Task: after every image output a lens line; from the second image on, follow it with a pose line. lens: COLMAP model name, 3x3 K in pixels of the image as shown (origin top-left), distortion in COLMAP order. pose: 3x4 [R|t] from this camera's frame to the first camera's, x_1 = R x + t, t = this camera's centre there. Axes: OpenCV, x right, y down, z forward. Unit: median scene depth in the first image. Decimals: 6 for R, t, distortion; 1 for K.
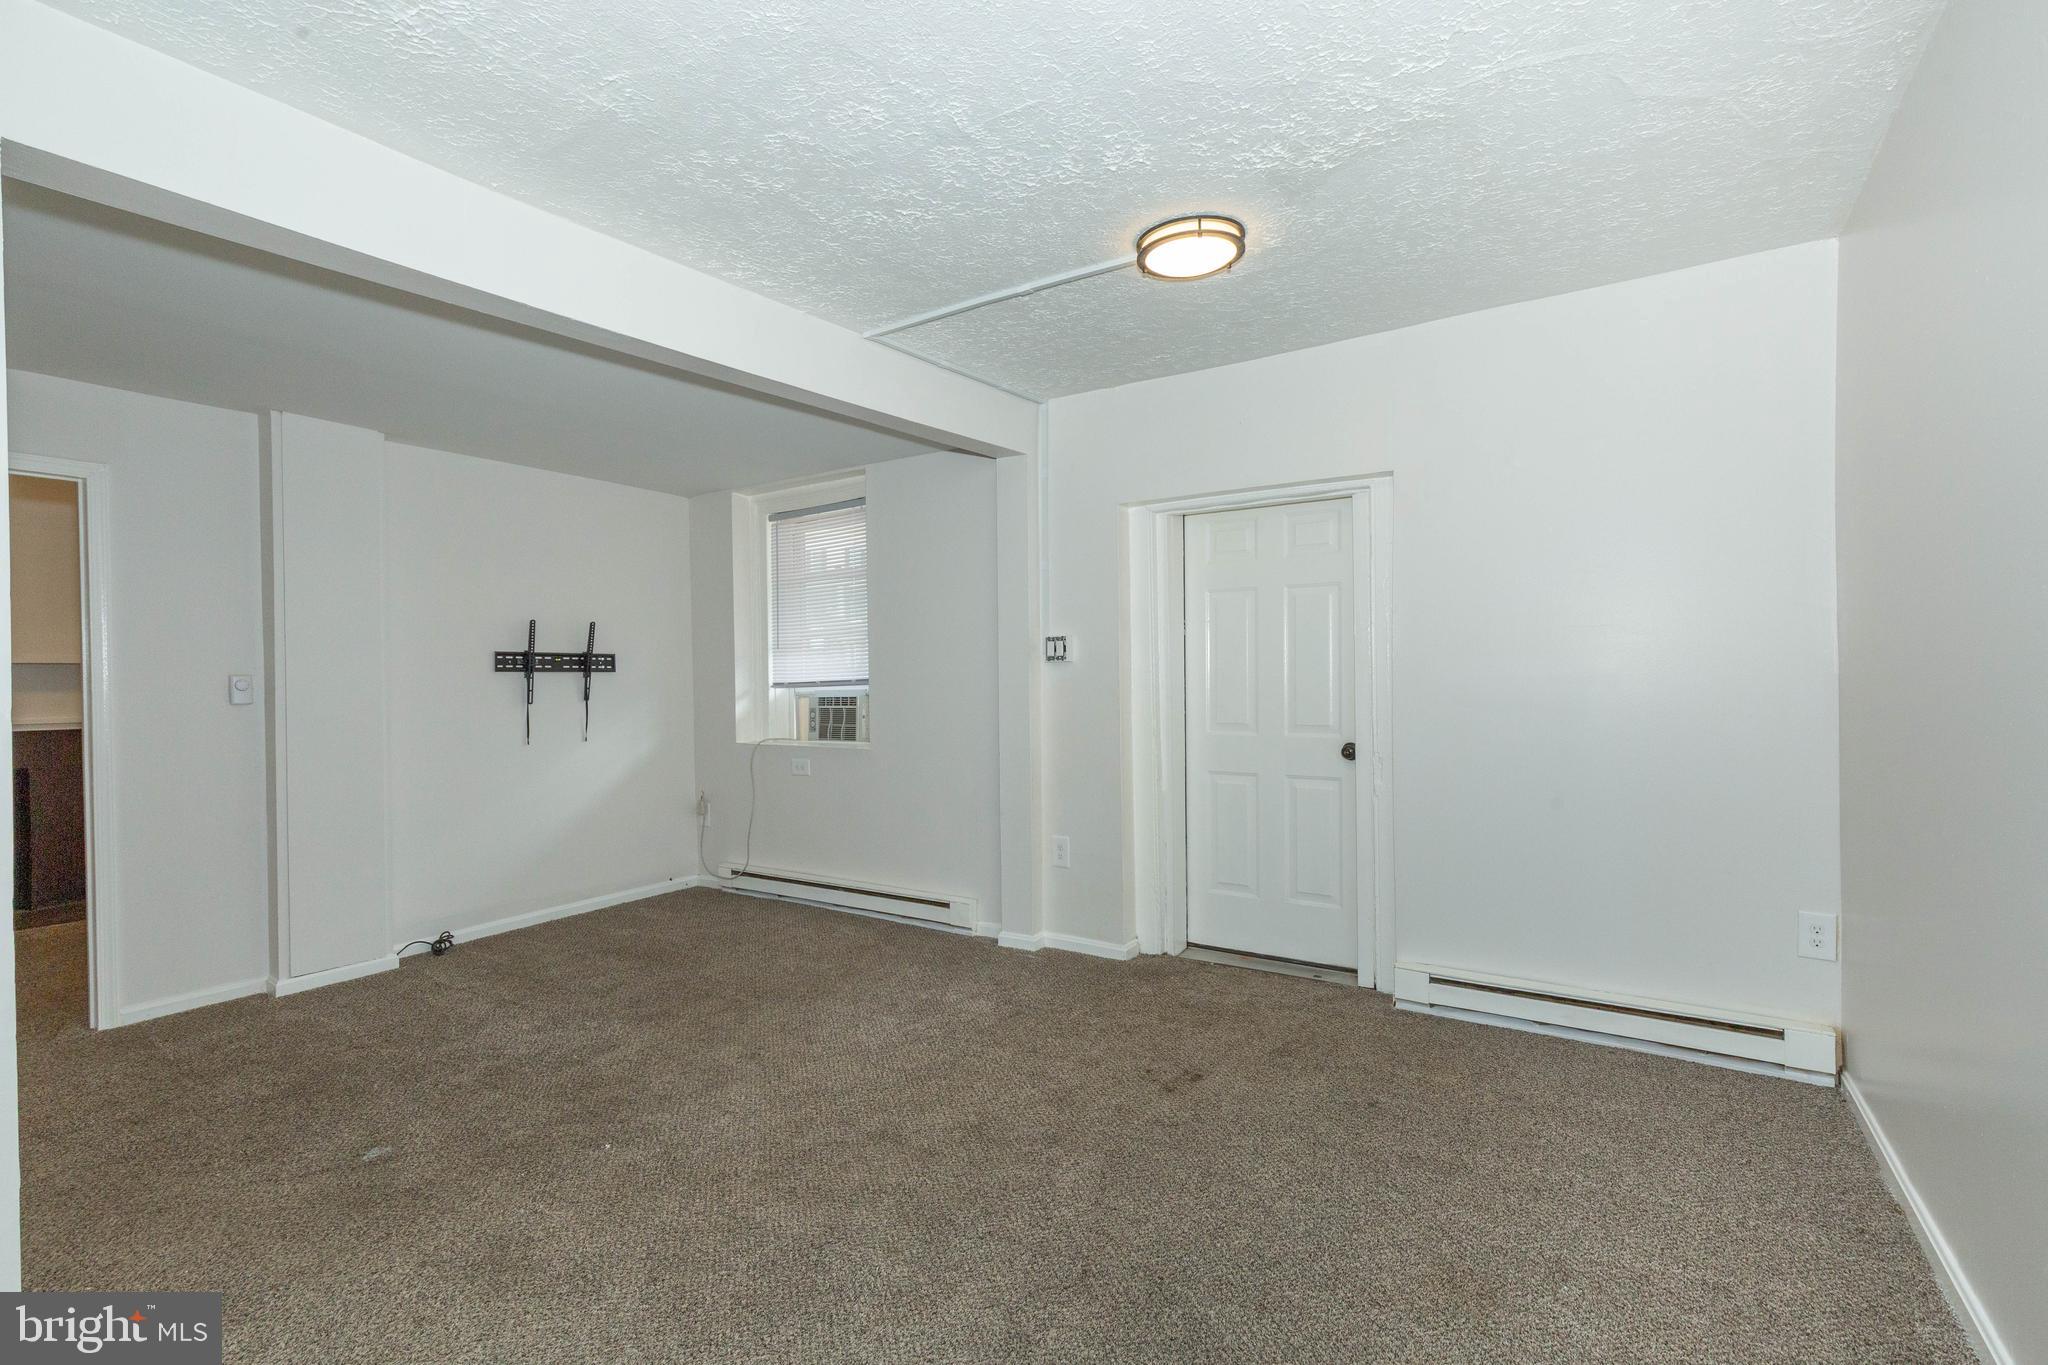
lens RADIAL K [[945.1, 0, 1027.1], [0, 945.1, 681.3], [0, 0, 1]] dist [0.014944, 0.000231]
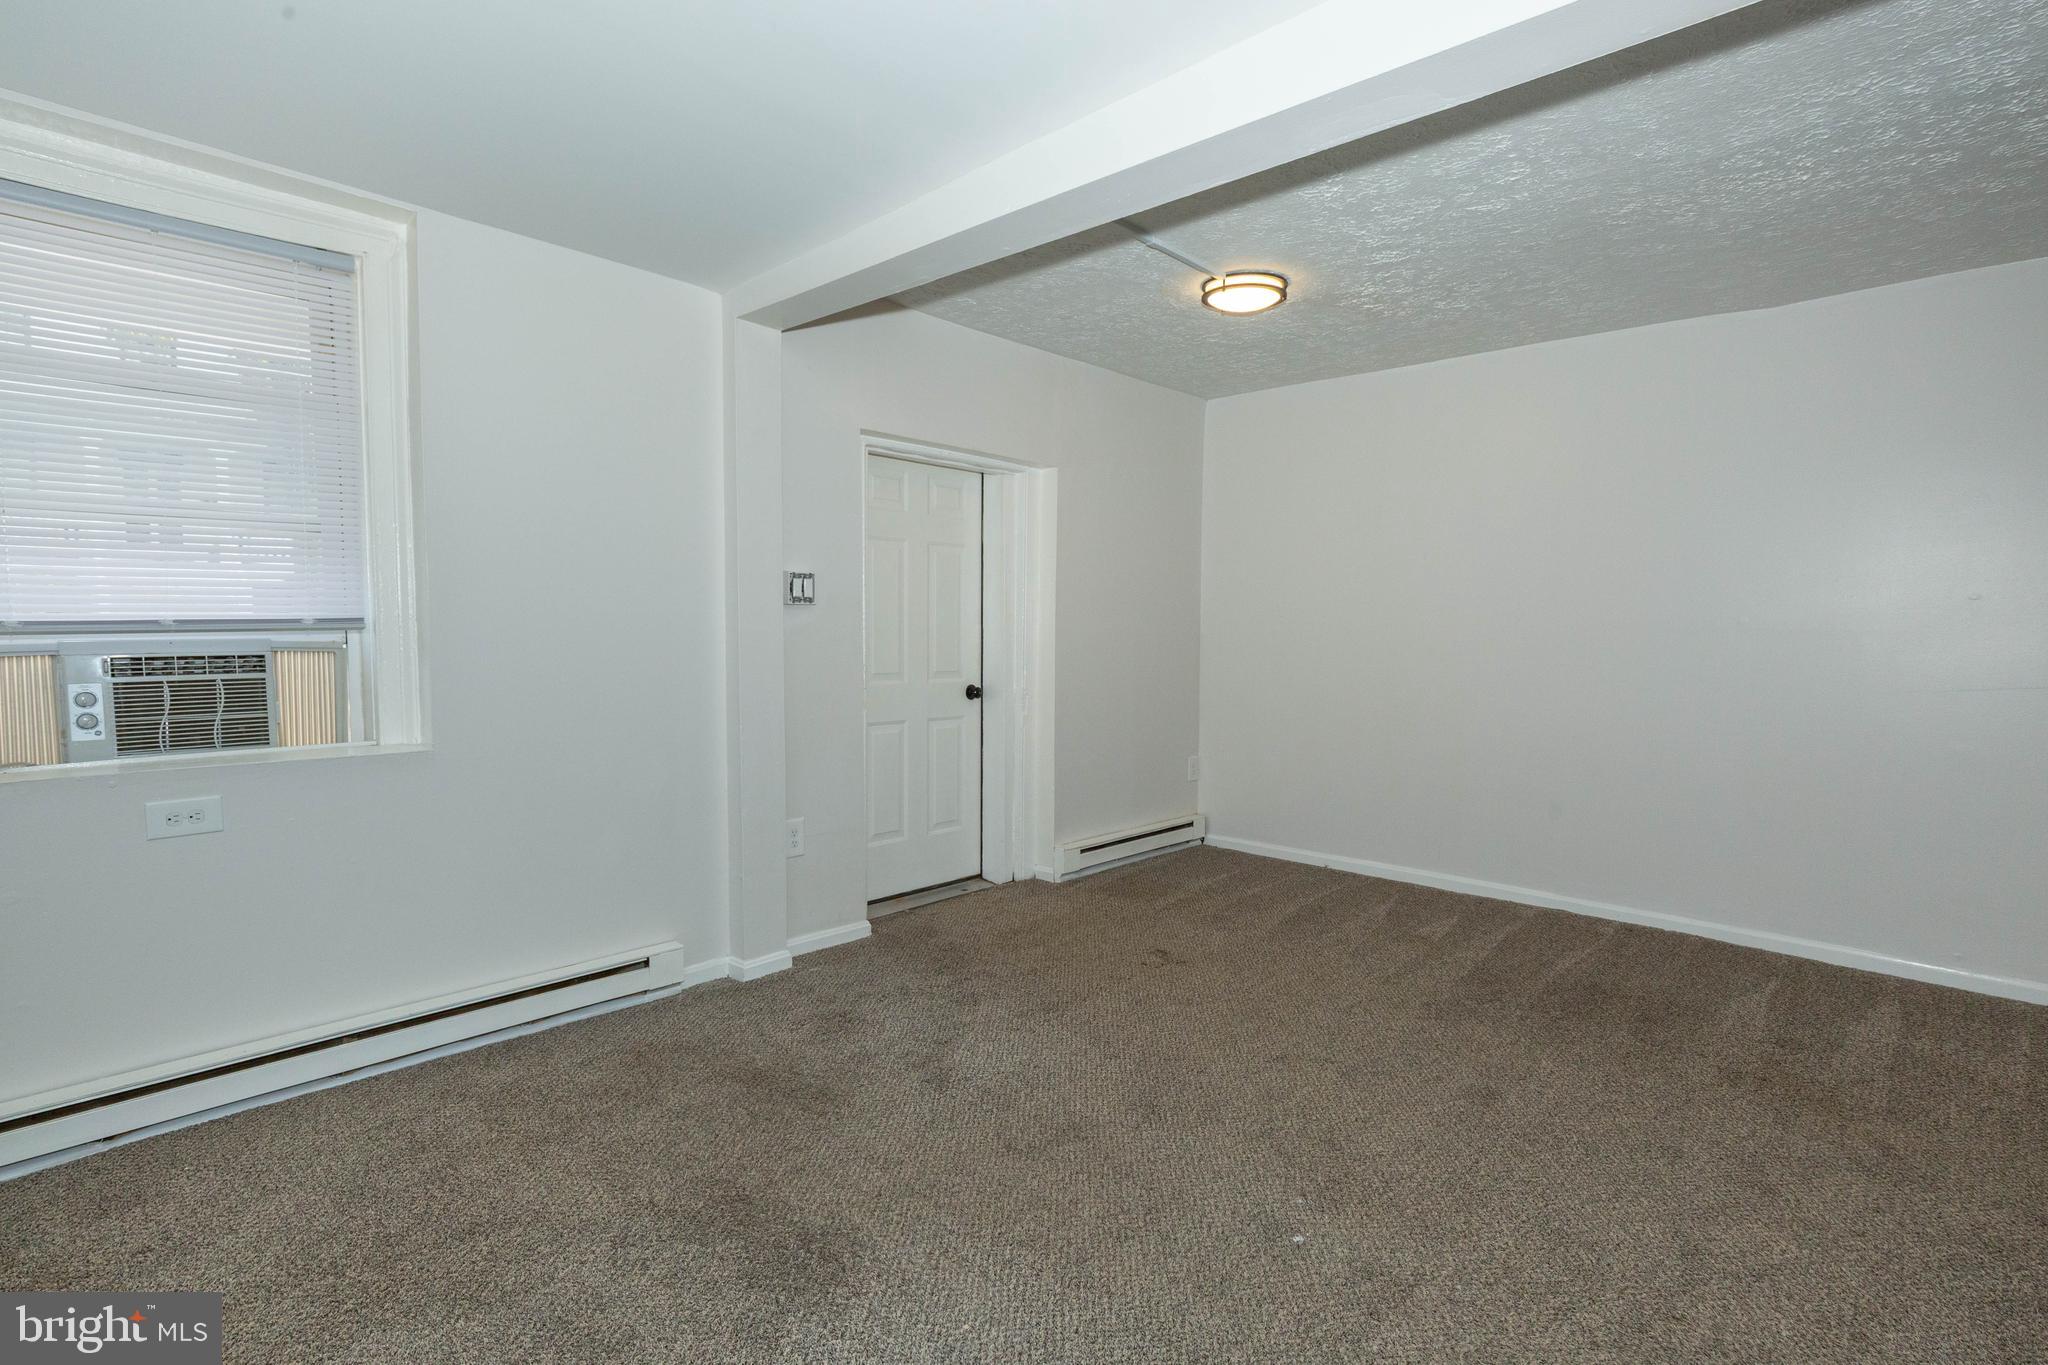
lens RADIAL K [[945.1, 0, 1031.1], [0, 945.1, 687.7], [0, 0, 1]] dist [0.014944, 0.000231]
pose [[0.190672, -0.045910, 0.980580, -0.726607], [-0.002116, 0.998884, 0.047179, 0.012200], [-0.981652, -0.011071, 0.190362, 0.651751]]
